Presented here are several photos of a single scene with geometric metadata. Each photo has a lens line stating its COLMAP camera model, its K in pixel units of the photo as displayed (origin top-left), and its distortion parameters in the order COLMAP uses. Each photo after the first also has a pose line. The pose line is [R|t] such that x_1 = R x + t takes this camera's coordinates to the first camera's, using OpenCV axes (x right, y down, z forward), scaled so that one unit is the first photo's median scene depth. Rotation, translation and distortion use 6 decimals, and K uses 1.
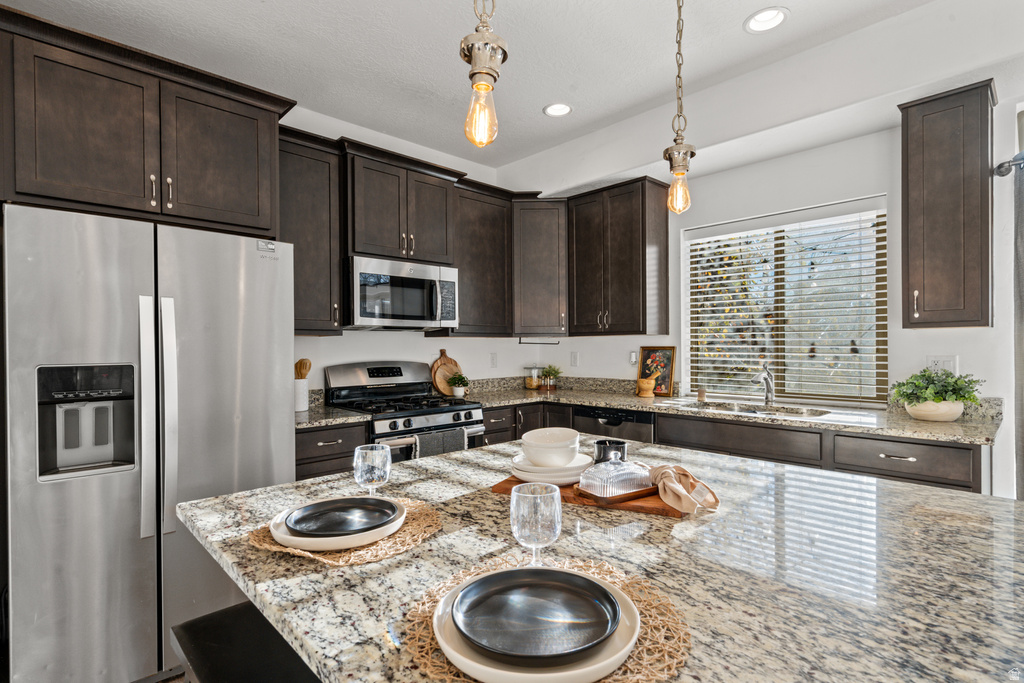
lens RADIAL K [[506.0, 0, 515.2], [0, 506.0, 347.8], [0, 0, 1]] dist [-0.001976, 0.000412]
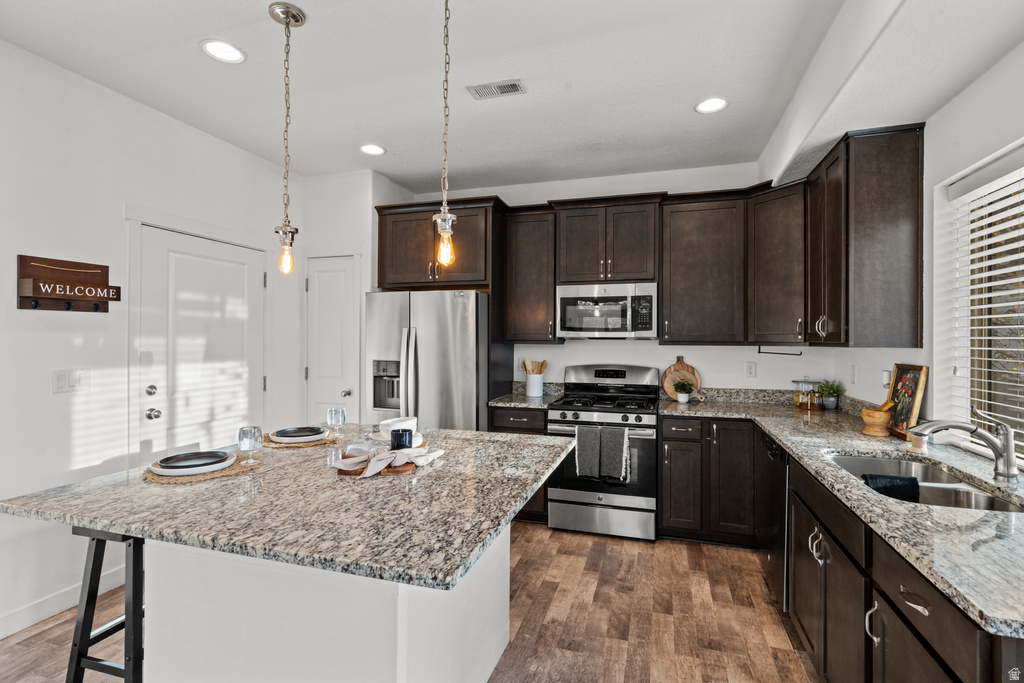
lens RADIAL K [[480.5, 0, 515.0], [0, 480.5, 339.1], [0, 0, 1]] dist [-0.001794, 0.000175]
pose [[0.485569, 0.007899, -0.874163, 0.629632], [-0.009654, 0.999947, 0.003673, -0.036744], [0.874145, 0.006656, 0.485619, 0.238317]]
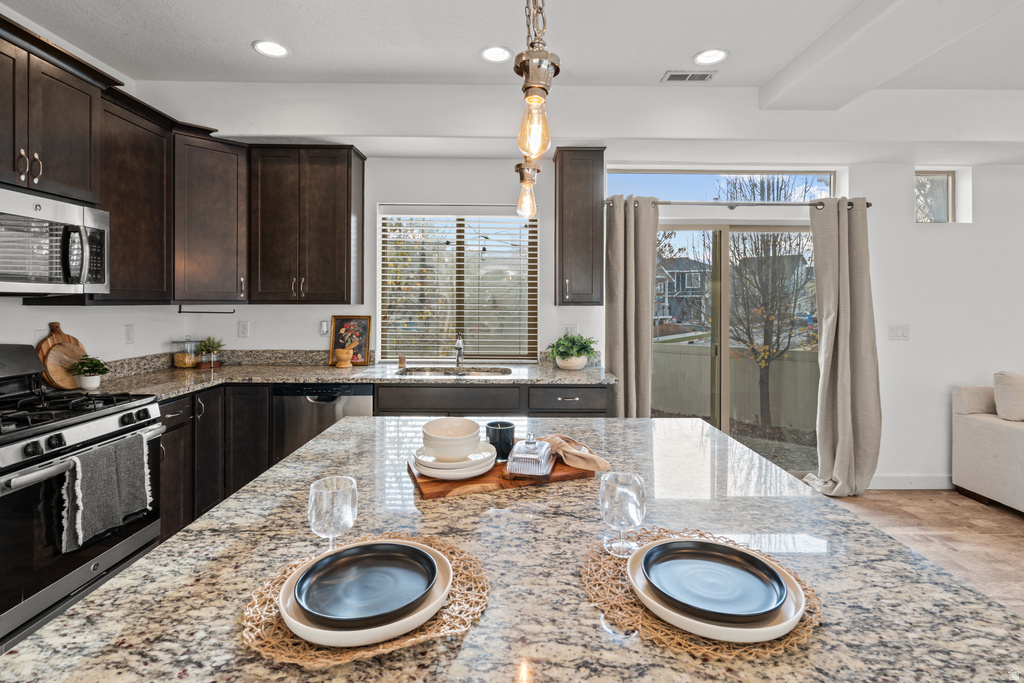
lens RADIAL K [[497.4, 0, 515.7], [0, 497.4, 303.3], [0, 0, 1]] dist [-0.002469, 0.000556]
pose [[0.686901, 0.007484, 0.726713, -0.226136], [-0.007209, 0.999968, -0.003484, -0.028069], [-0.726715, -0.002845, 0.686933, 0.094405]]
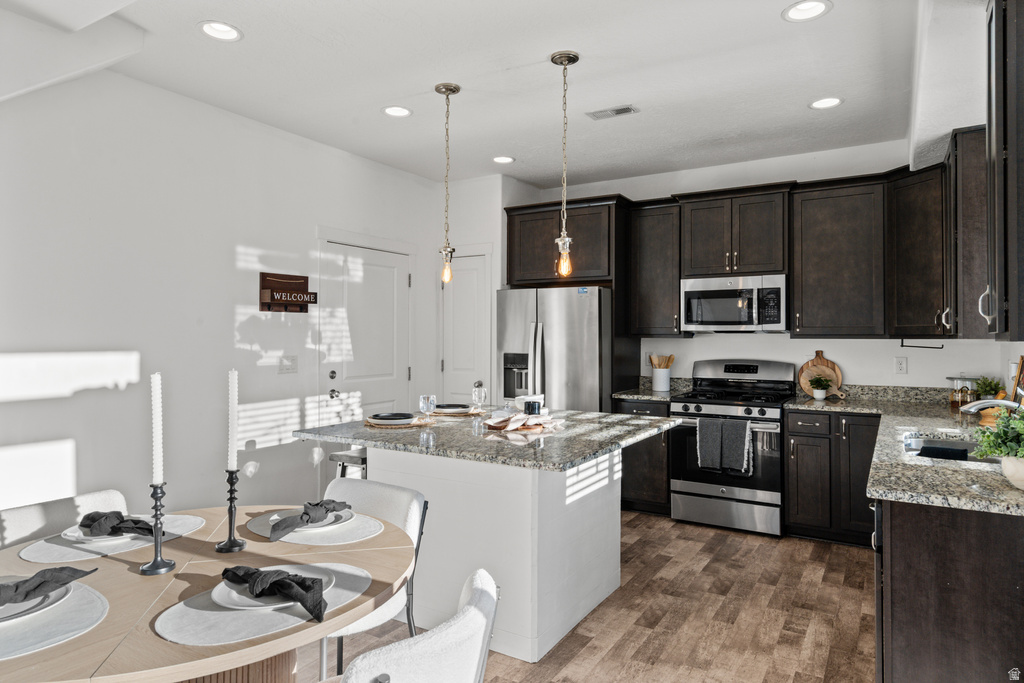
lens RADIAL K [[621.5, 0, 508.7], [0, 621.5, 330.5], [0, 0, 1]] dist [0.003022, 0.000640]
pose [[0.247305, -0.001322, -0.968937, 0.984777], [-0.006094, 0.999977, -0.002919, -0.032456], [0.968918, 0.006627, 0.247292, 0.125891]]
